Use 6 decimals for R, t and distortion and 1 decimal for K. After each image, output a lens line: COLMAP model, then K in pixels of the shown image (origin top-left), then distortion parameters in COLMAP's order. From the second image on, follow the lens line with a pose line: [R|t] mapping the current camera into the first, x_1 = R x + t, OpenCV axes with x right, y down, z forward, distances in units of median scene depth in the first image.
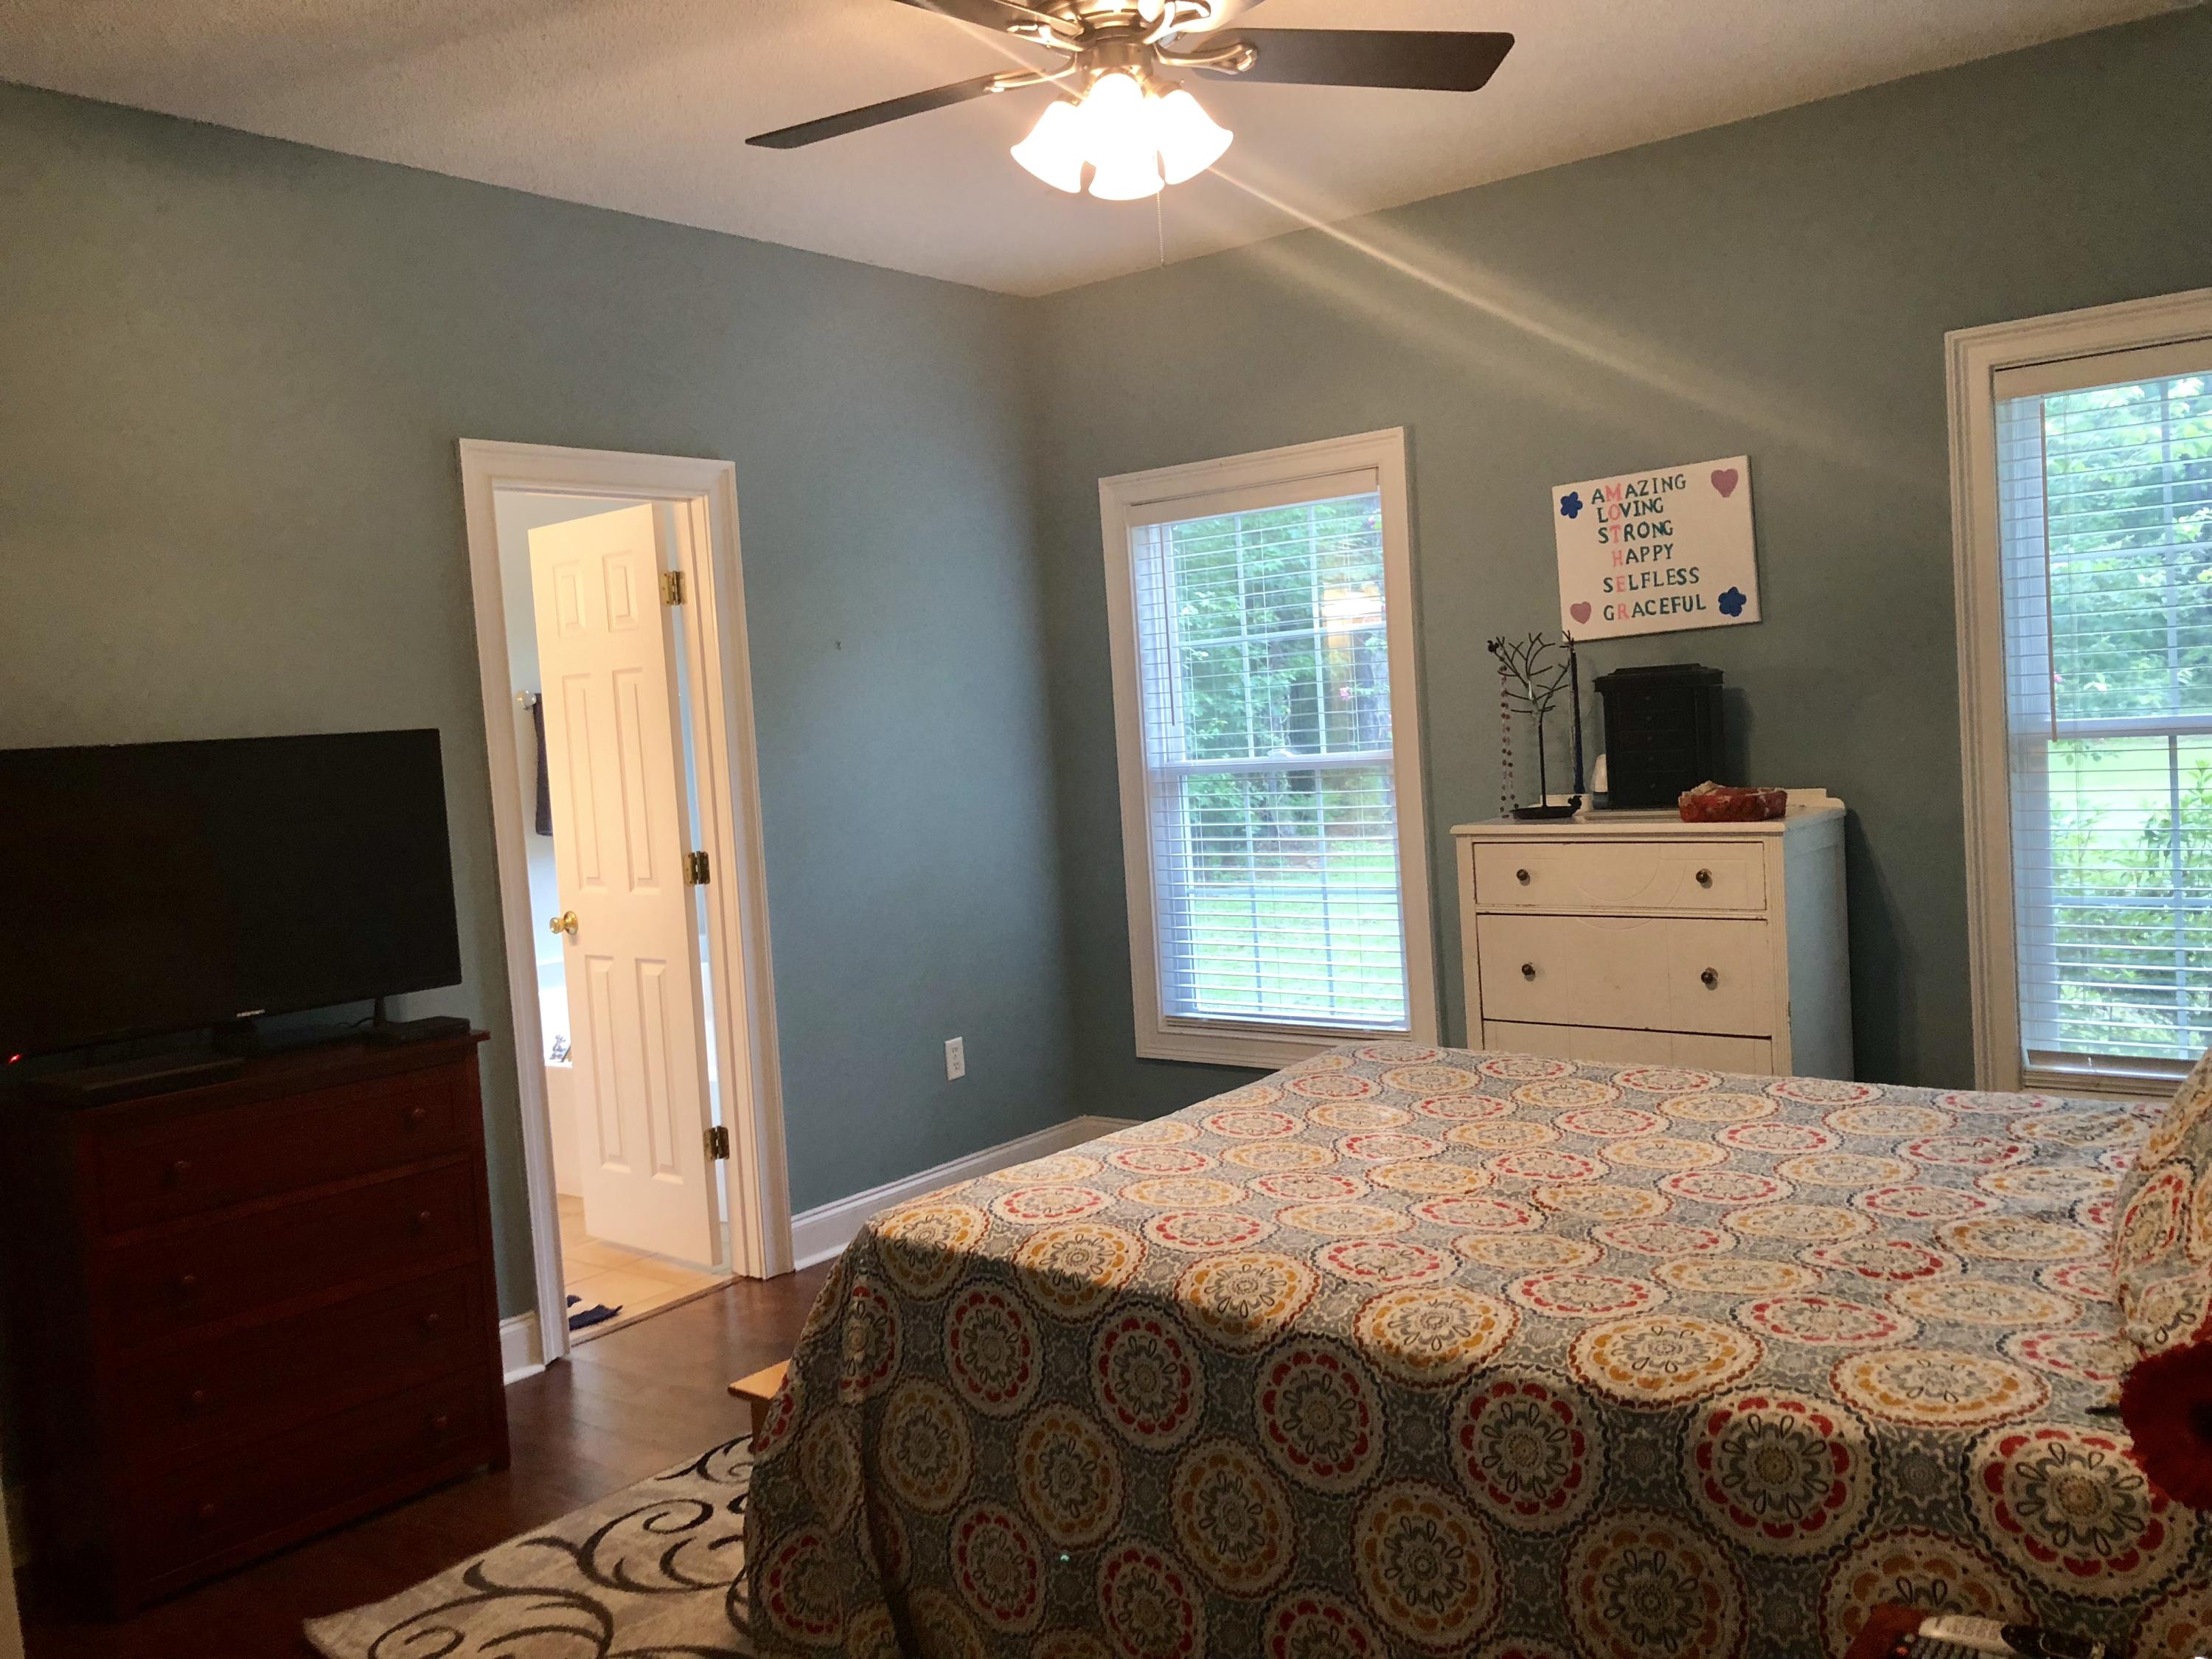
lens RADIAL K [[1810.5, 0, 1108.7], [0, 1810.5, 817.6], [0, 0, 1]] dist [0.003505, 0.003036]
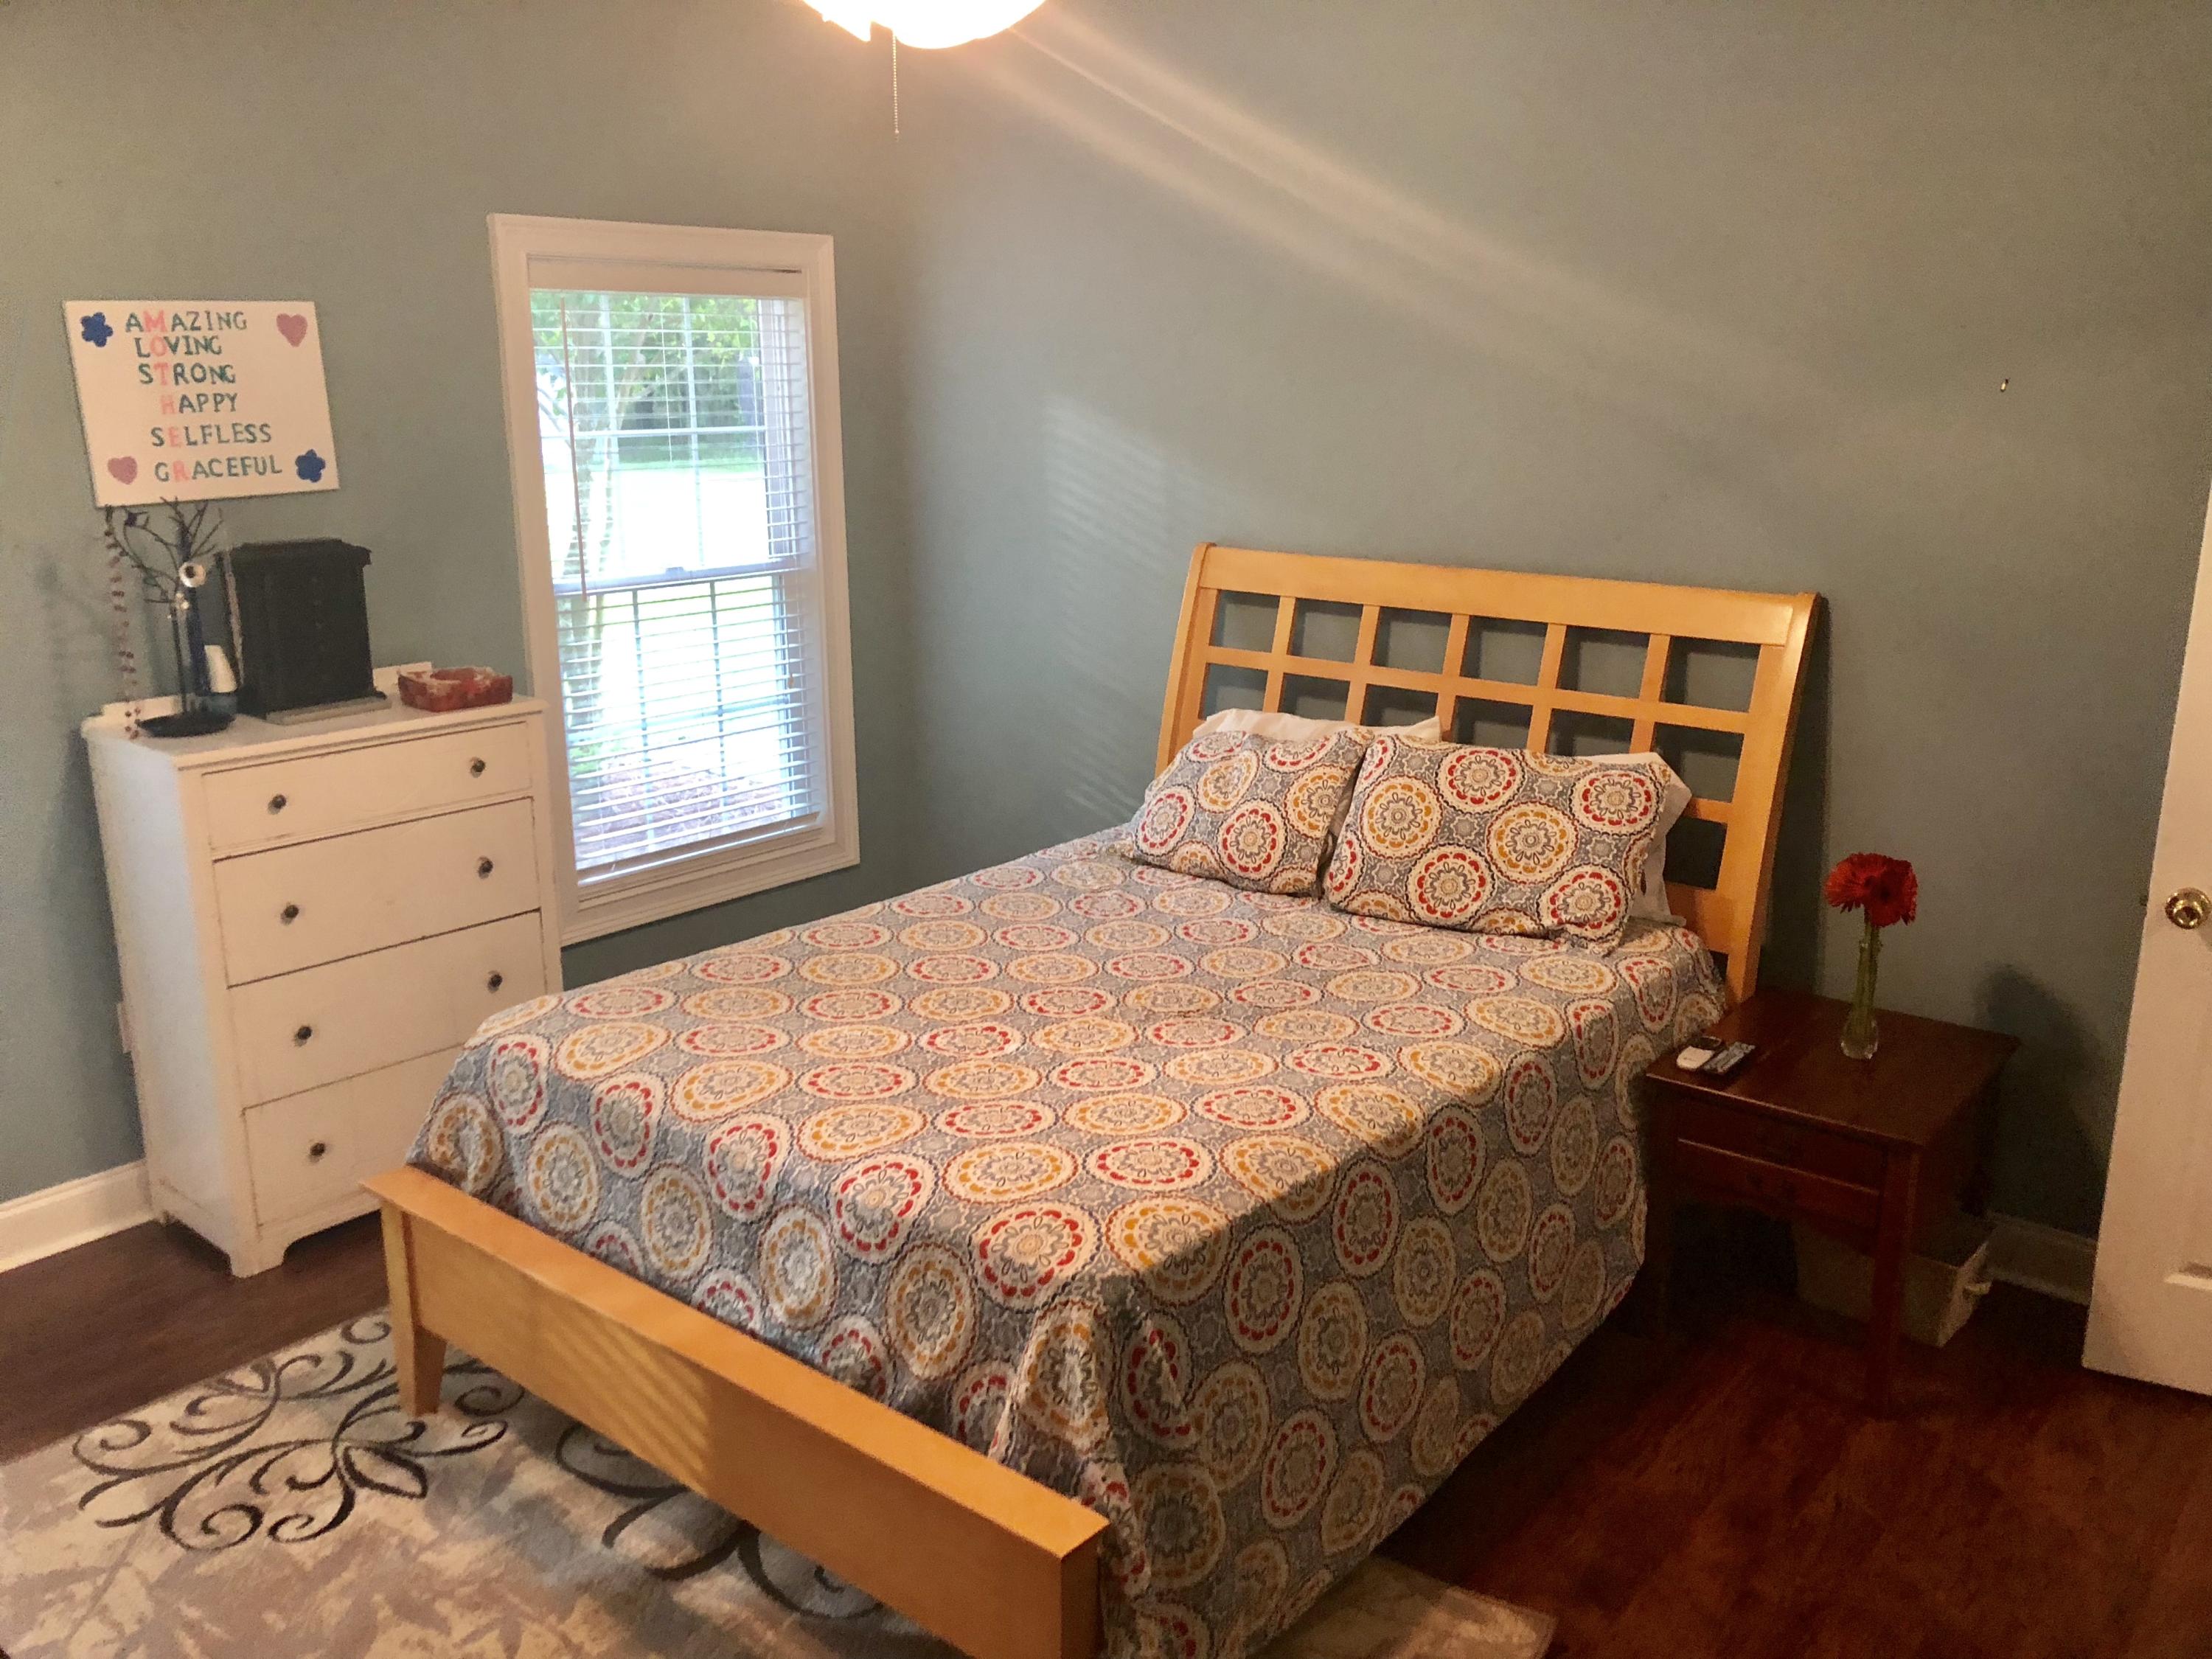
lens RADIAL K [[1810.5, 0, 1107.5], [0, 1810.5, 841.0], [0, 0, 1]] dist [0.003505, 0.003036]
pose [[0.024636, -0.195204, 0.980453, -0.558364], [0.053476, 0.979604, 0.193691, -0.087619], [-0.998265, 0.047659, 0.034572, 0.567506]]
